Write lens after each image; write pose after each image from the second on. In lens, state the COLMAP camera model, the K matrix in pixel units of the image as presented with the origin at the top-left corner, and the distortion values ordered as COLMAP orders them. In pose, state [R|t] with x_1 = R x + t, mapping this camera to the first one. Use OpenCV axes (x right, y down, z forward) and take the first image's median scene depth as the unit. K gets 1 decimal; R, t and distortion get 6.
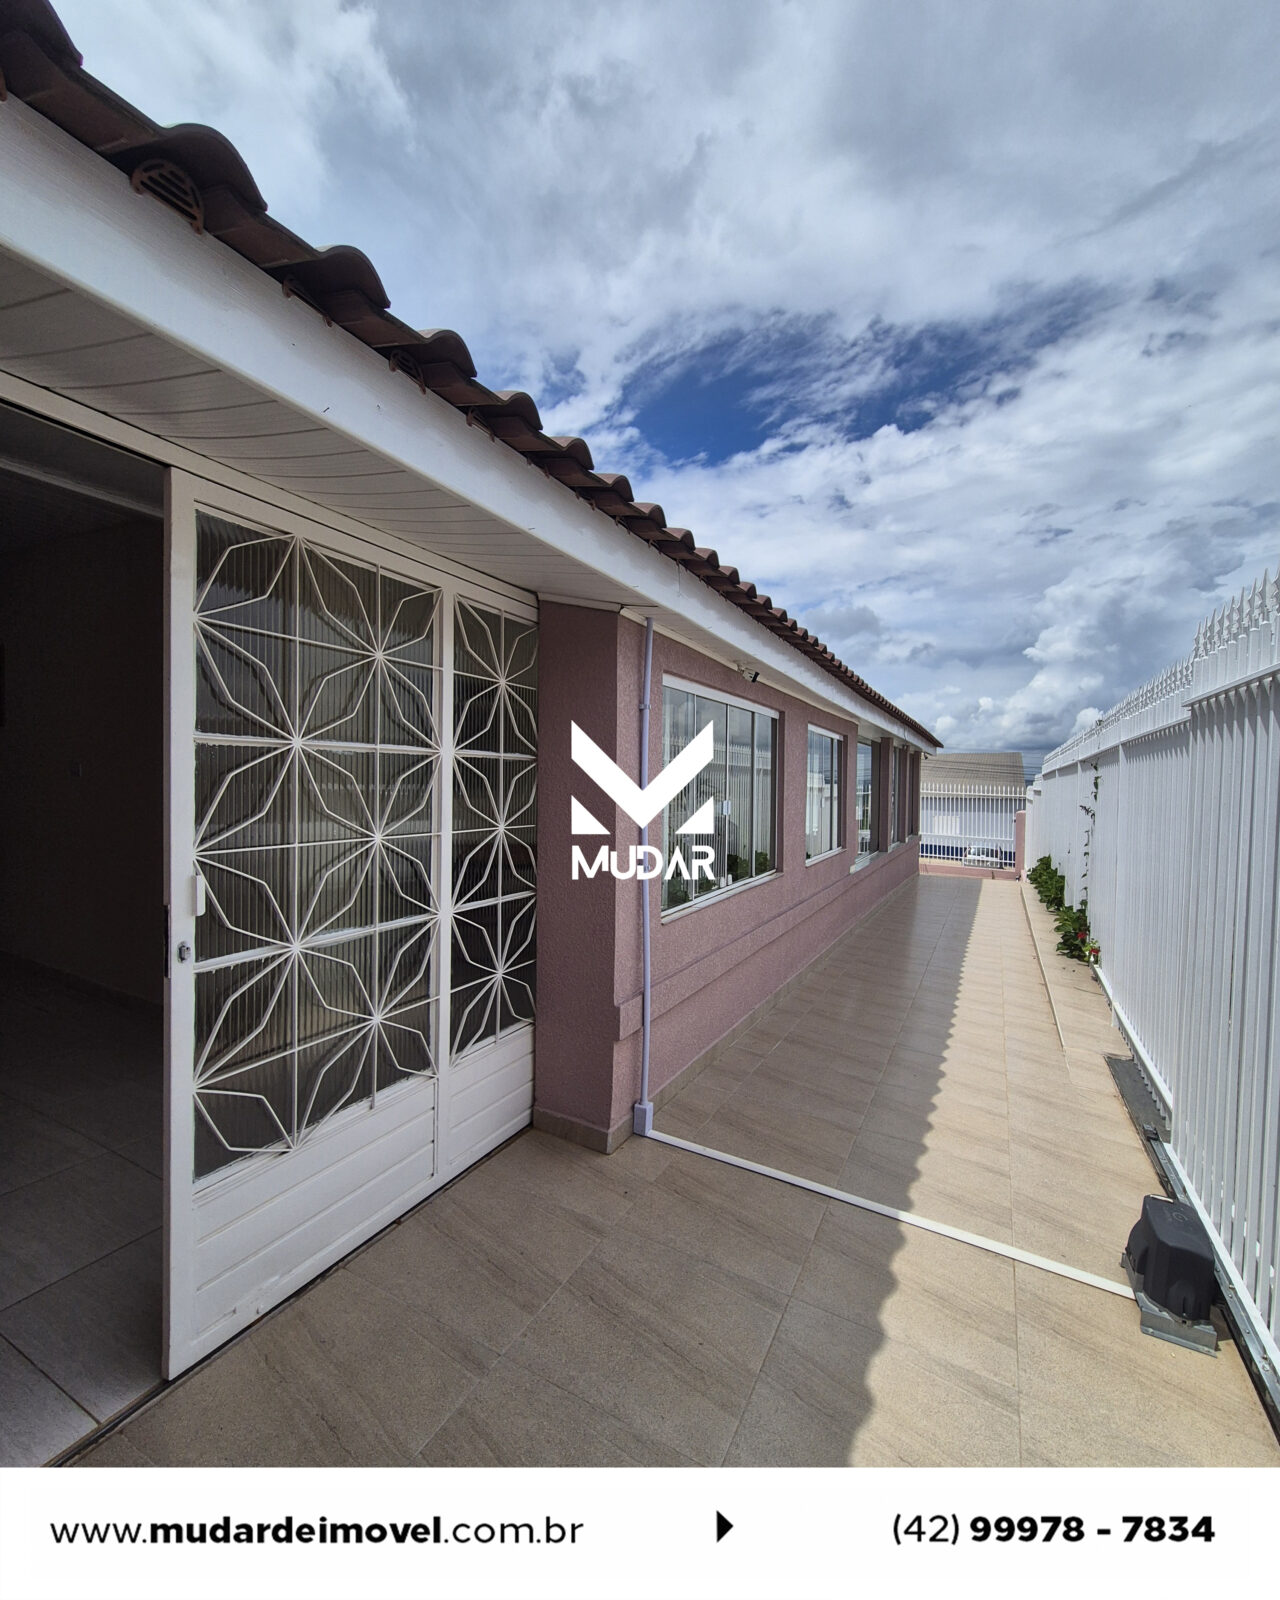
lens RADIAL K [[698.8, 0, 643.3], [0, 698.8, 802.1], [0, 0, 1]] dist [0.001672, 0.000189]
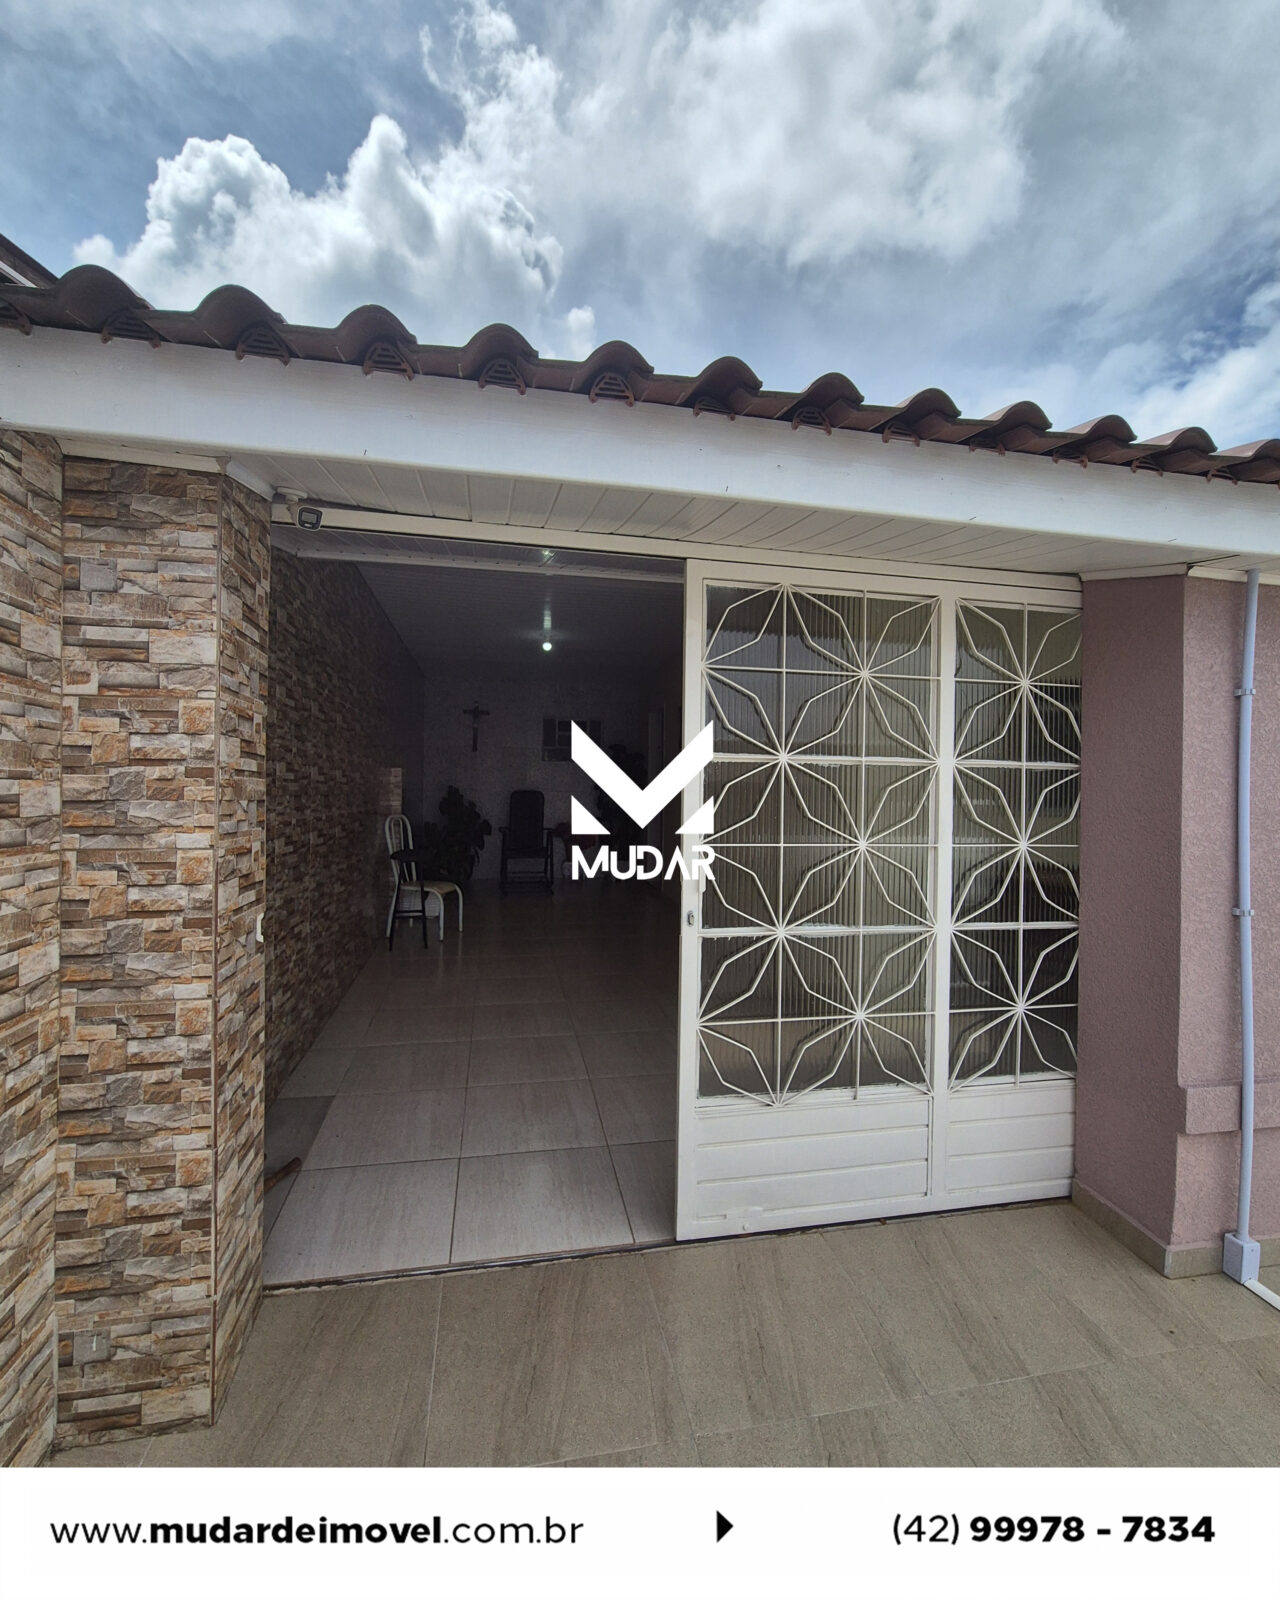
lens RADIAL K [[698.8, 0, 630.0], [0, 698.8, 803.4], [0, 0, 1]] dist [0.001672, 0.000189]
pose [[0.630190, 0.007831, -0.776402, 0.192101], [-0.028807, 0.999497, -0.013301, 0.010892], [0.775907, 0.030748, 0.630098, 0.044862]]
